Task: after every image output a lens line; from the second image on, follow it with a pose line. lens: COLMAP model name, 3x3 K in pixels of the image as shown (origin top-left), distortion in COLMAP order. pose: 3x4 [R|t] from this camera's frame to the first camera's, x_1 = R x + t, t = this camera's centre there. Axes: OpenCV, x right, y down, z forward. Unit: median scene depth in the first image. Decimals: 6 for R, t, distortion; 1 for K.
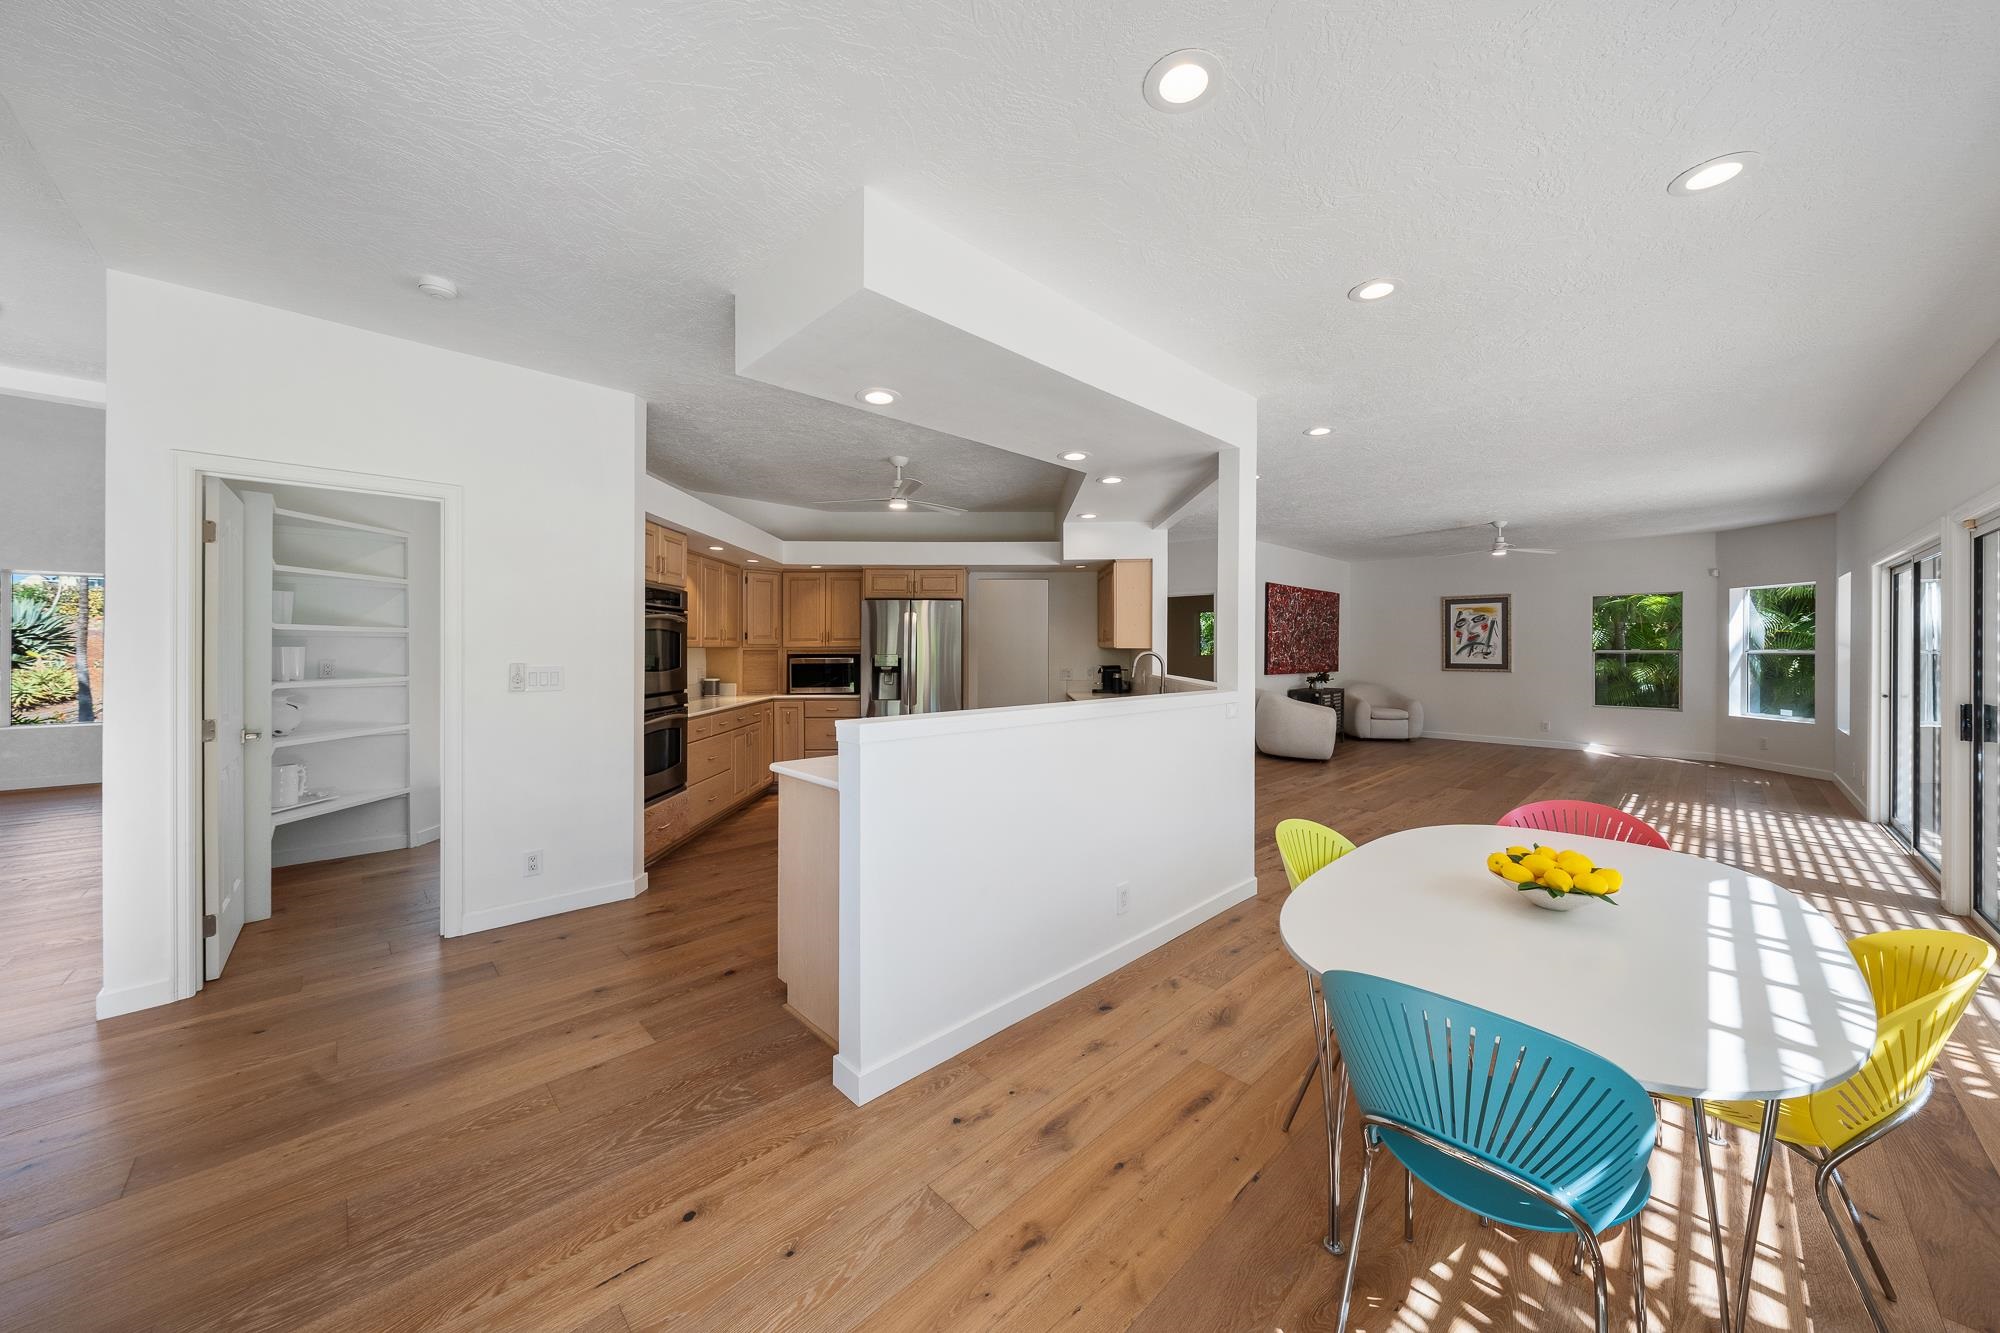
lens RADIAL K [[698.1, 0, 999.8], [0, 698.1, 644.4], [0, 0, 1]] dist [0.000209, -0.000005]
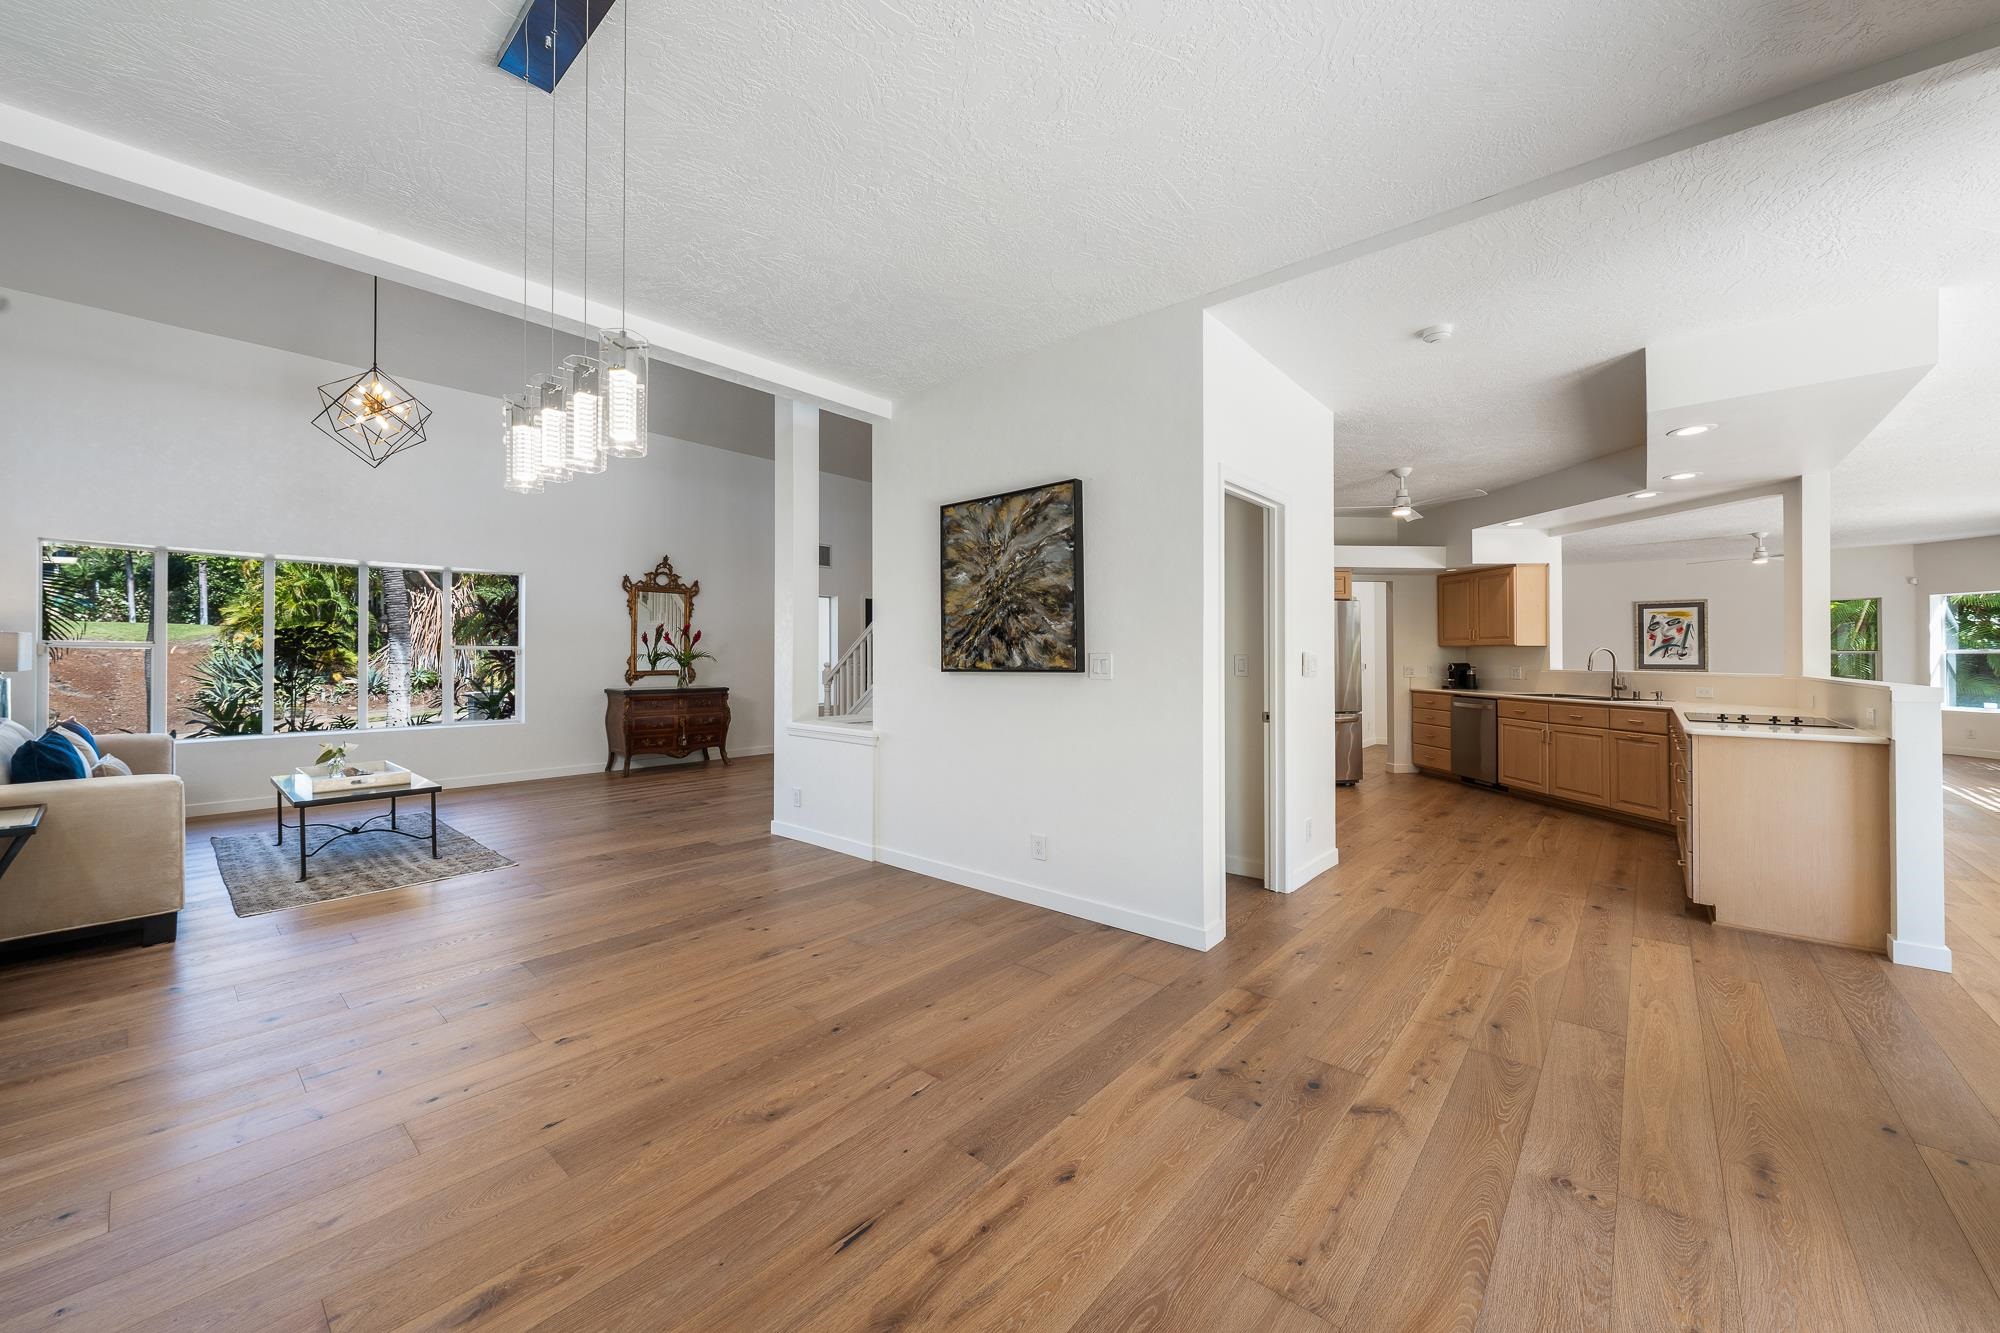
lens RADIAL K [[754.0, 0, 1001.0], [0, 754.0, 644.3], [0, 0, 1]] dist [0.000185, 0.000078]
pose [[0.996122, 0.002032, 0.087956, -0.446674], [-0.001120, 0.999945, -0.010421, 0.010300], [-0.087973, 0.010282, 0.996070, -0.059051]]
